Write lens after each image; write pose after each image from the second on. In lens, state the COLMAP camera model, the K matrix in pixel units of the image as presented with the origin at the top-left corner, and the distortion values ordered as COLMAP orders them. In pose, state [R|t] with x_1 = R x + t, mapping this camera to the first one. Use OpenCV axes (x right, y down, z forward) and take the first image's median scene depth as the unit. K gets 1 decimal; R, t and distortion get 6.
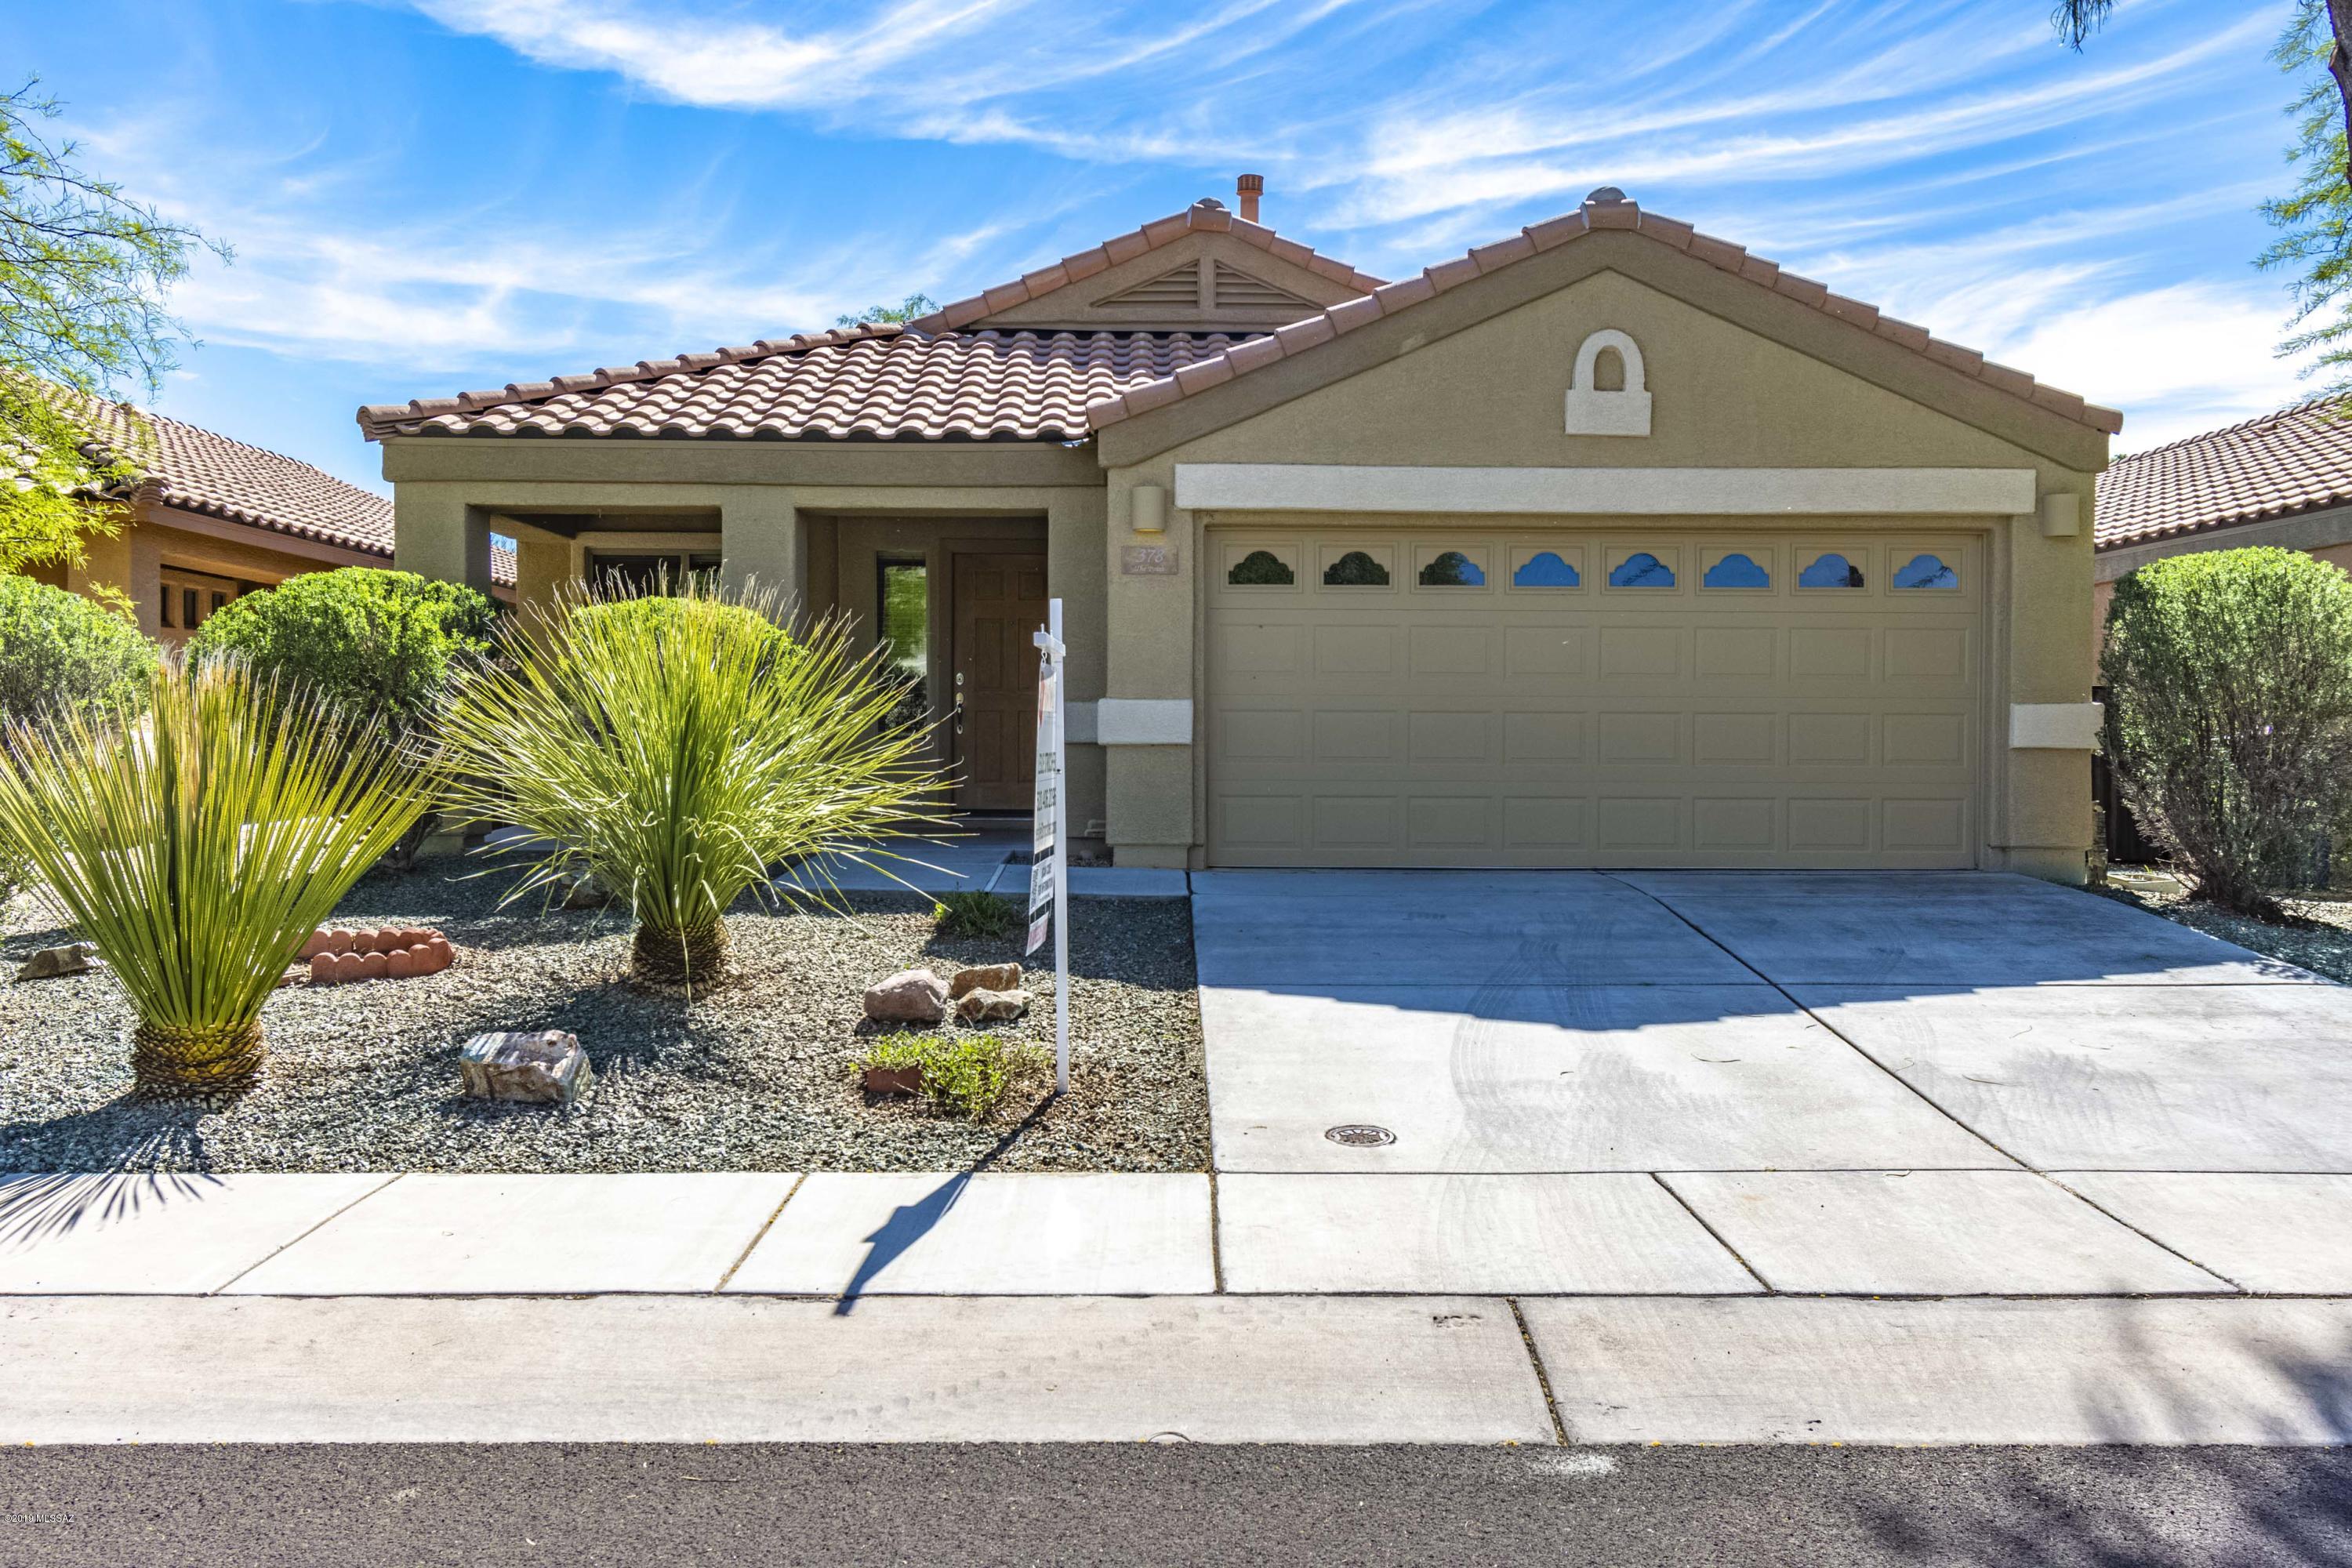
lens RADIAL K [[1811.7, 0, 1168.9], [0, 1811.7, 897.3], [0, 0, 1]] dist [0.003587, 0.003196]
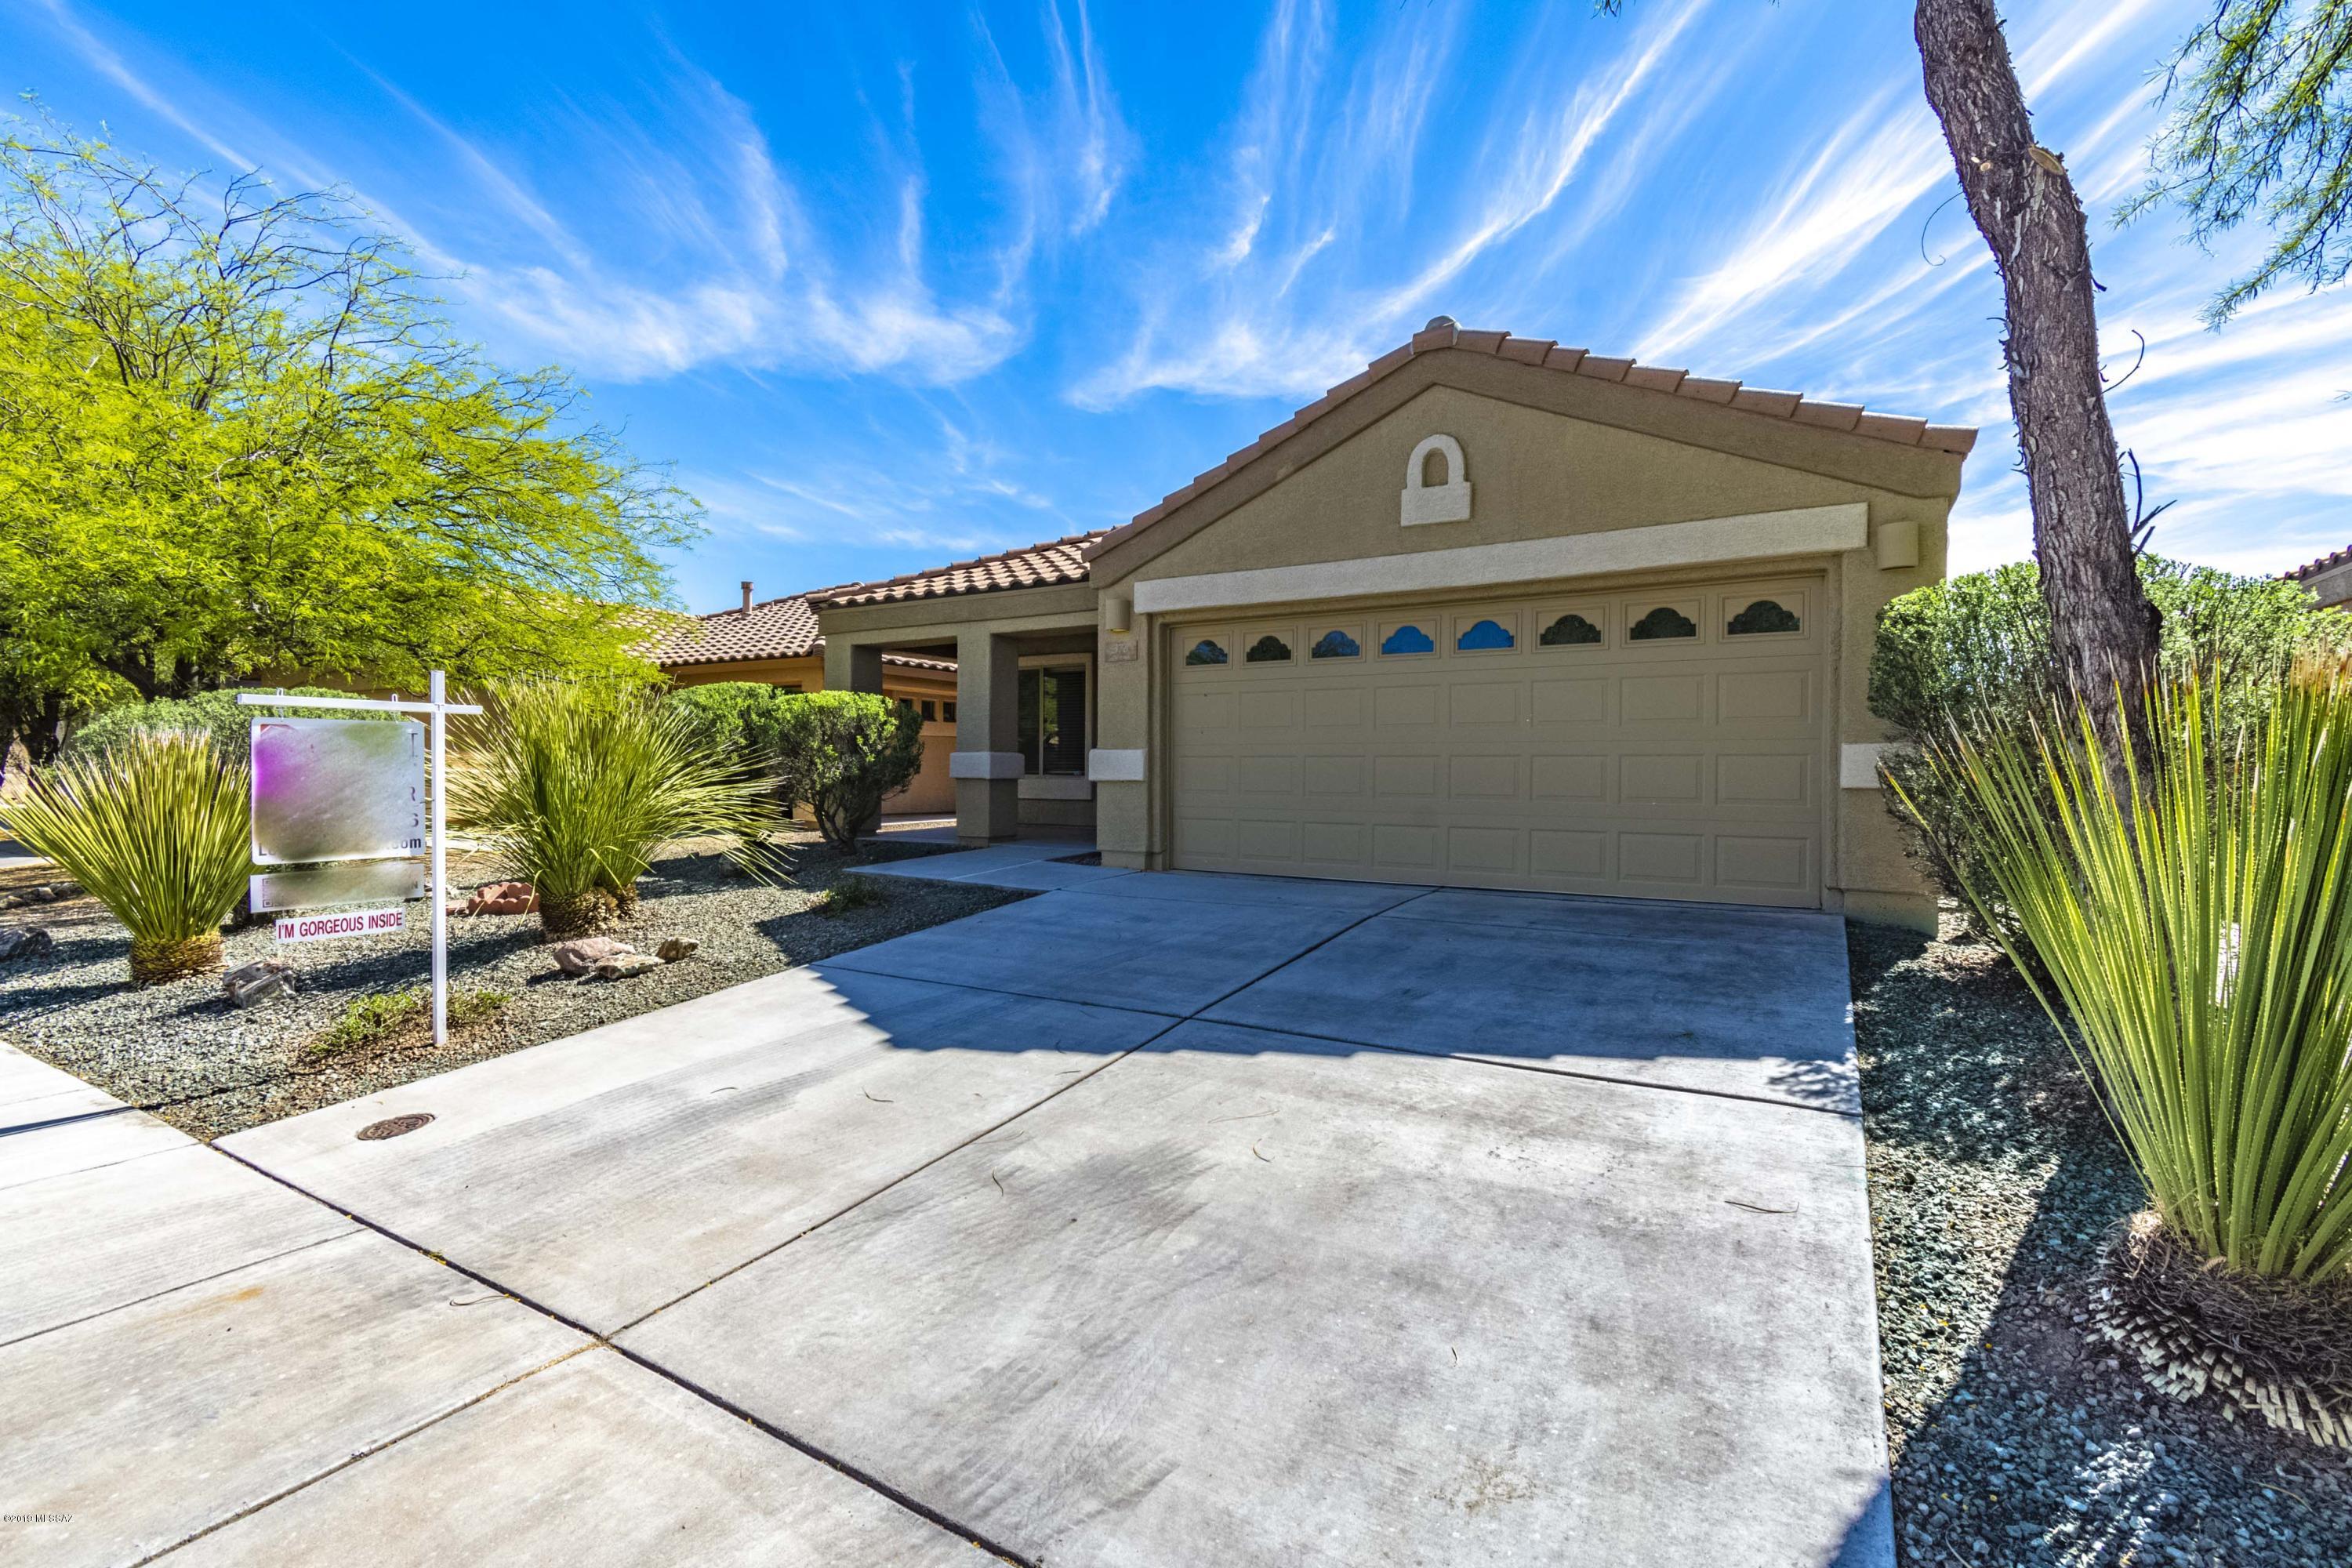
lens RADIAL K [[1031.1, 0, 1191.3], [0, 1031.1, 780.3], [0, 0, 1]] dist [0.008615, -0.005251]
pose [[0.852564, 0.004675, -0.522603, 0.455173], [-0.048474, 0.996357, -0.070165, -0.033836], [0.520371, 0.085153, 0.849684, 0.361099]]
